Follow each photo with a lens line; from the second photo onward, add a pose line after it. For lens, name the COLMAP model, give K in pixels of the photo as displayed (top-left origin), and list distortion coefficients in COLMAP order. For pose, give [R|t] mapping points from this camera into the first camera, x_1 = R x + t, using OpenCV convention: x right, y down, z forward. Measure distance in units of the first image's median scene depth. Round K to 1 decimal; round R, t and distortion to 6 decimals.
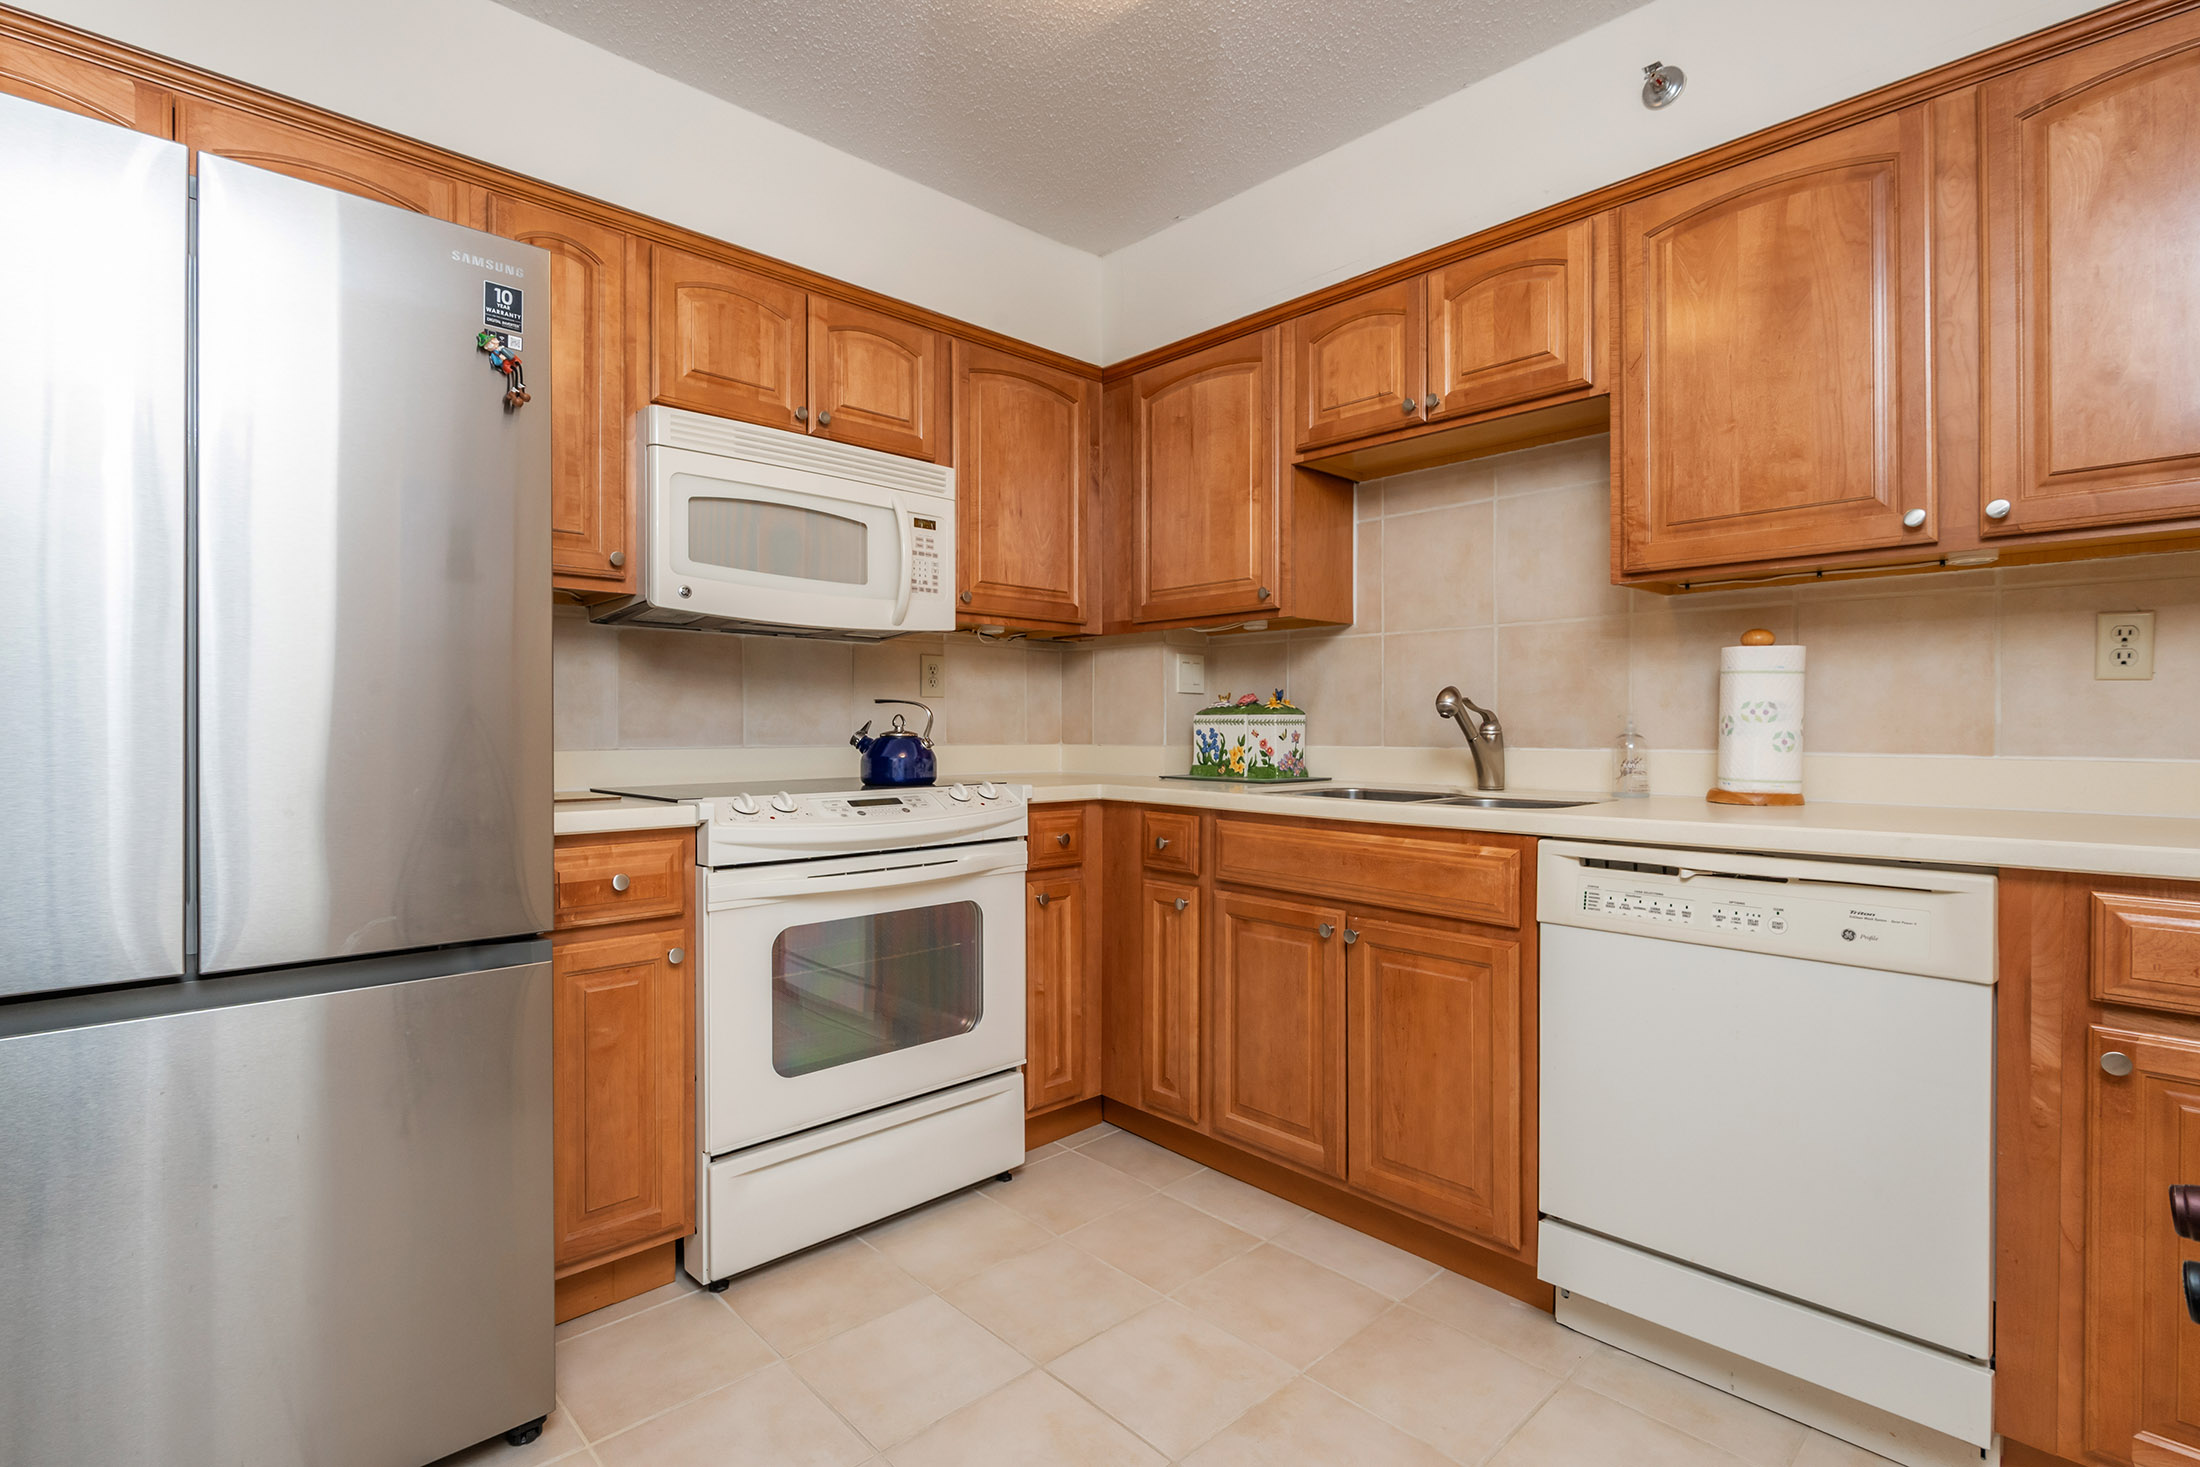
lens RADIAL K [[1059.3, 0, 1078.4], [0, 1059.3, 734.3], [0, 0, 1]] dist [0.005875, -0.005317]
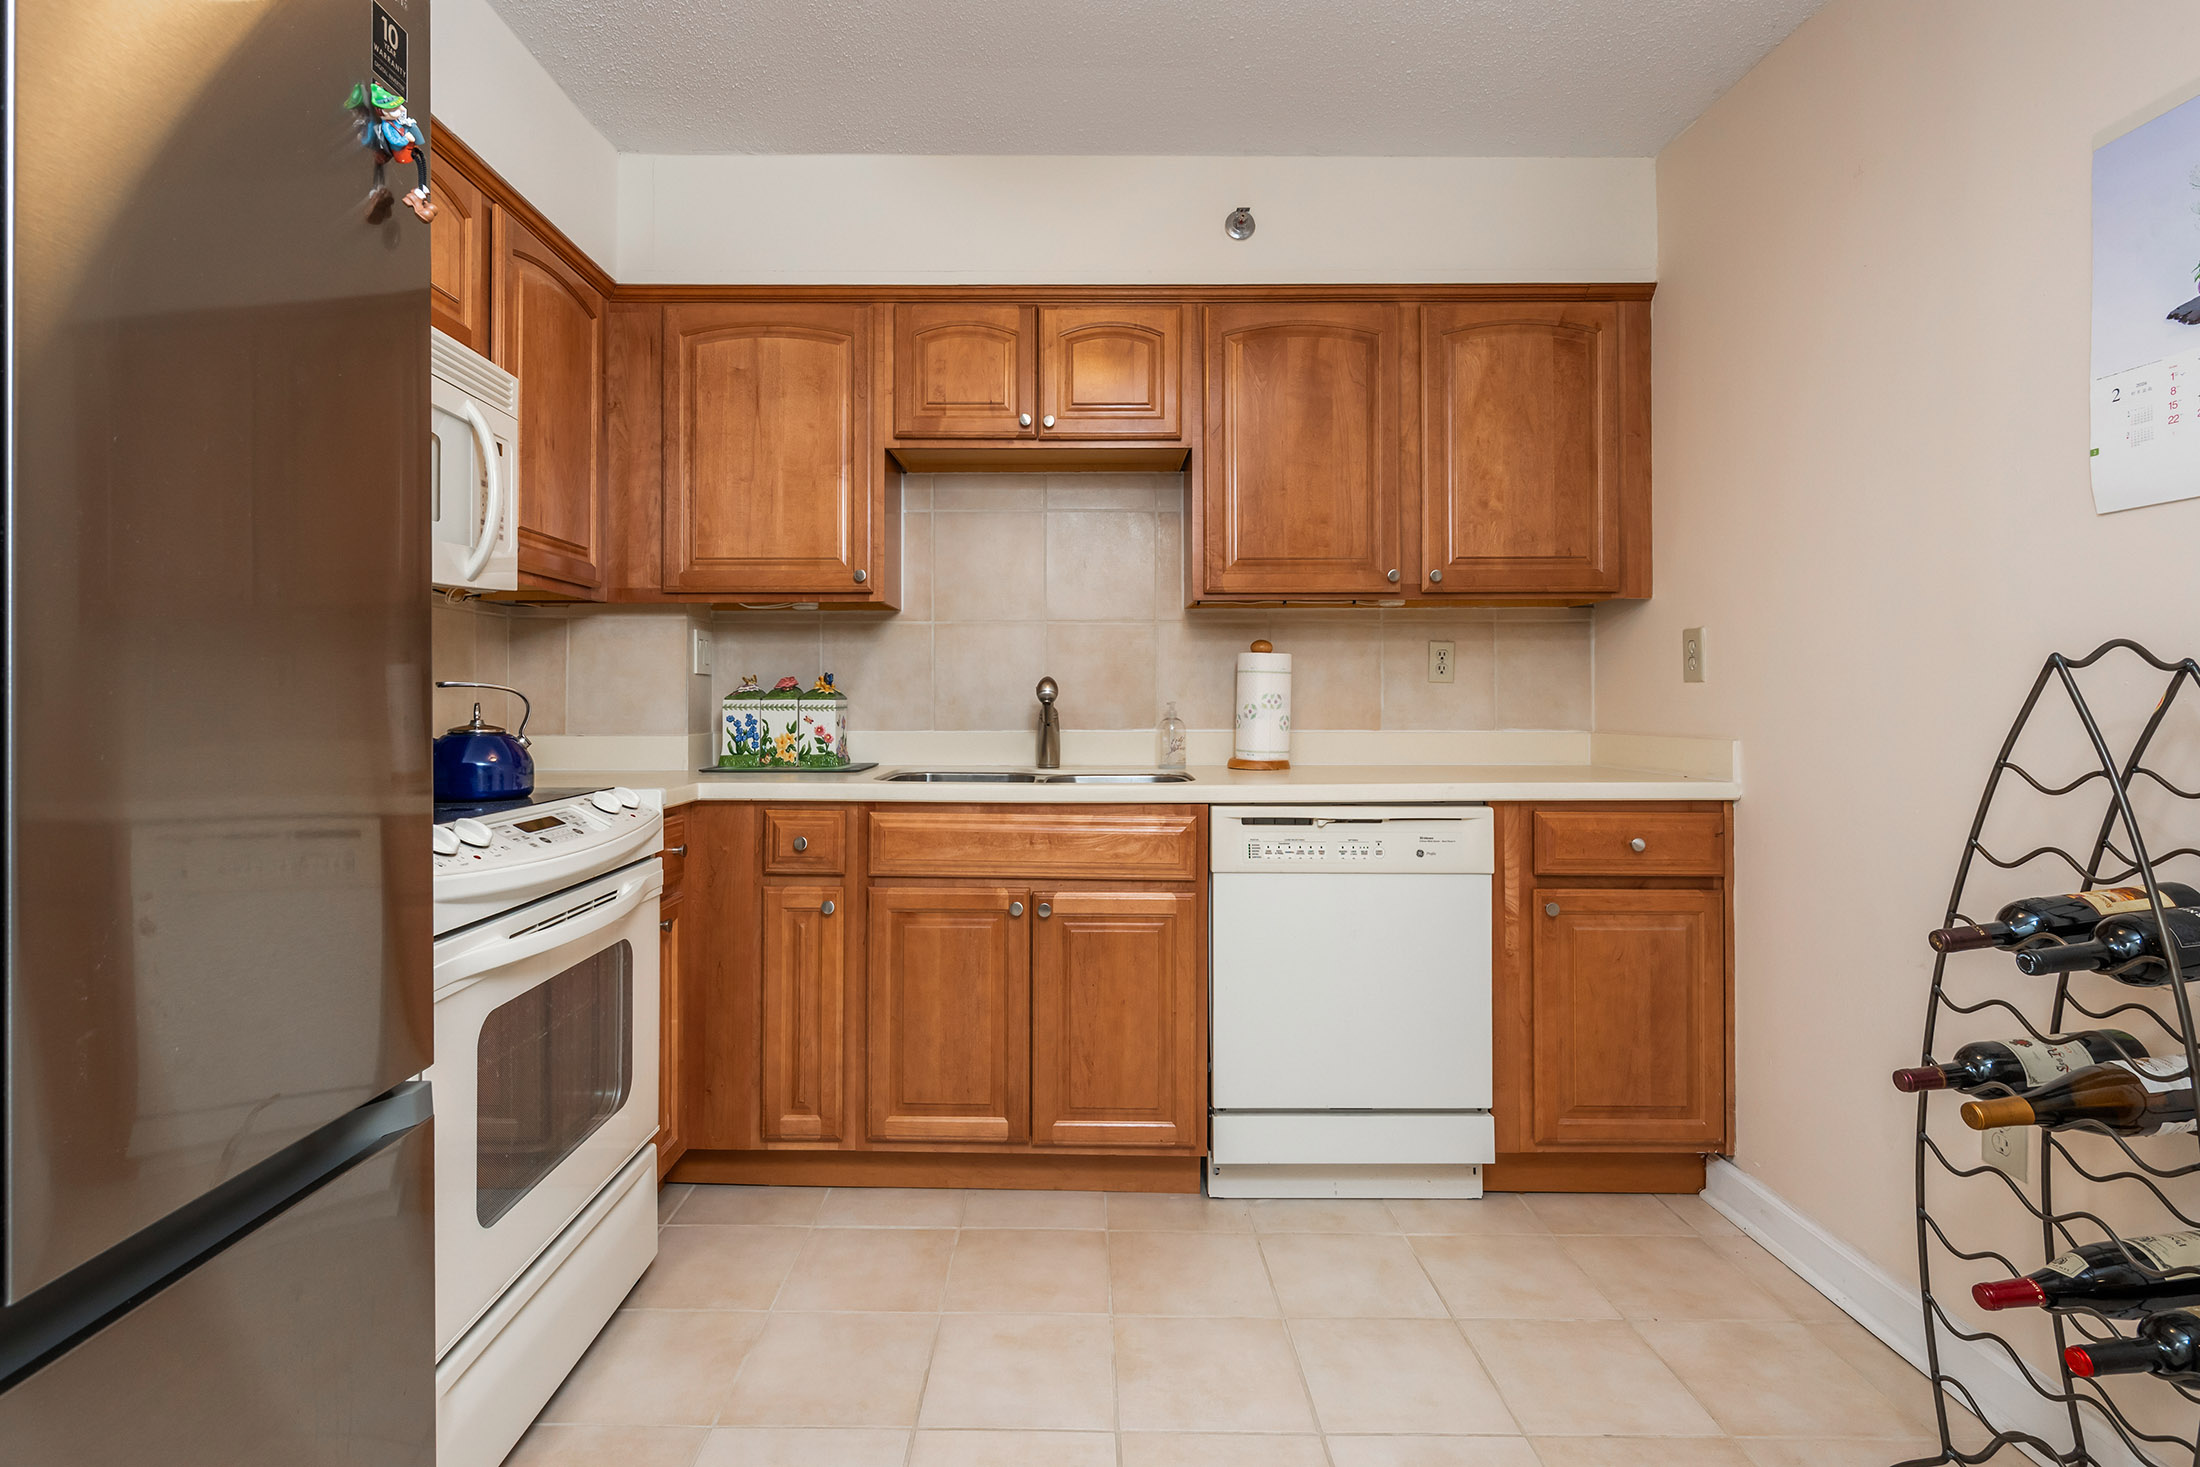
lens RADIAL K [[1093.3, 0, 1115.8], [0, 1093.3, 688.9], [0, 0, 1]] dist [0.002101, -0.004786]
pose [[0.674252, 0.006180, 0.738475, -0.462118], [0.006055, 0.999885, -0.013896, -0.016232], [-0.738476, 0.013840, 0.674137, 0.176124]]
